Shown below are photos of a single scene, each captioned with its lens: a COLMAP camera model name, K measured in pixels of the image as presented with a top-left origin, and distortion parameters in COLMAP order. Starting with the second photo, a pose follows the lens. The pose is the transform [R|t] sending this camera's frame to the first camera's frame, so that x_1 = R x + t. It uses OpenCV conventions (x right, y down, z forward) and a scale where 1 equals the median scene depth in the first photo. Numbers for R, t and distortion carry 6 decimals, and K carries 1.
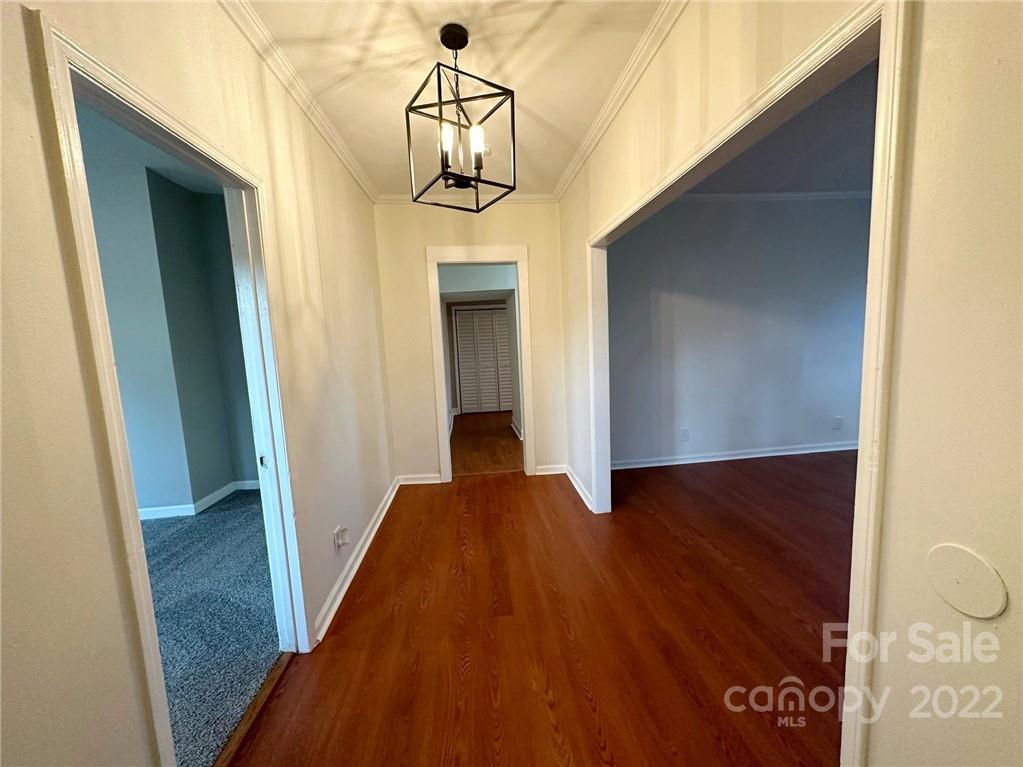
lens RADIAL K [[409.9, 0, 509.1], [0, 409.9, 384.5], [0, 0, 1]] dist [-0.002905, 0.000183]
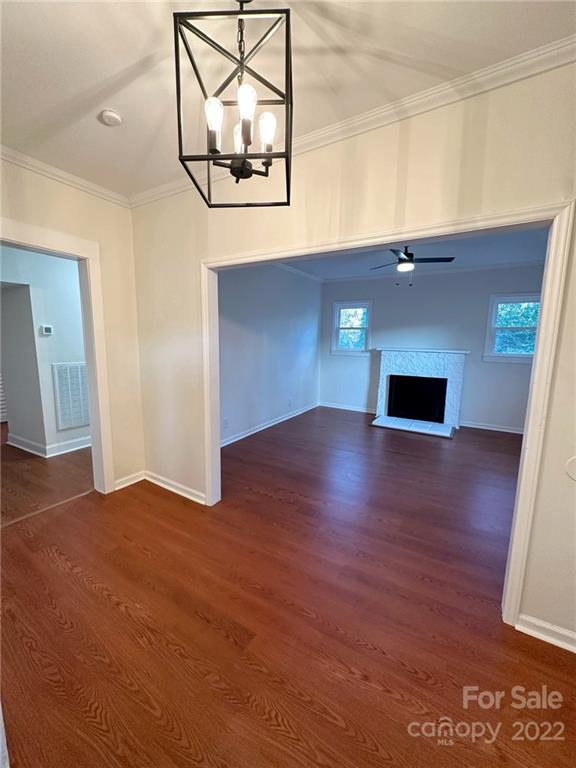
lens RADIAL K [[307.7, 0, 288.4], [0, 307.7, 384.9], [0, 0, 1]] dist [-0.002905, 0.000183]
pose [[0.589408, -0.063574, 0.805330, -0.421700], [0.048675, 0.997882, 0.043150, -0.059154], [-0.806368, 0.013766, 0.591255, 0.406608]]
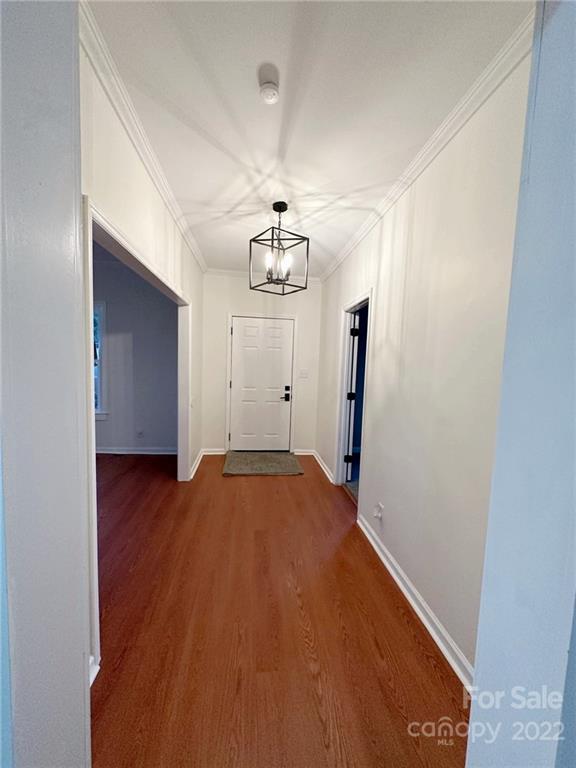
lens RADIAL K [[307.7, 0, 291.0], [0, 307.7, 383.4], [0, 0, 1]] dist [-0.002905, 0.000183]
pose [[-0.998948, 0.013597, -0.043795, -0.076831], [0.004961, 0.981468, 0.191563, -0.221163], [0.045588, 0.191144, -0.980503, 1.774611]]
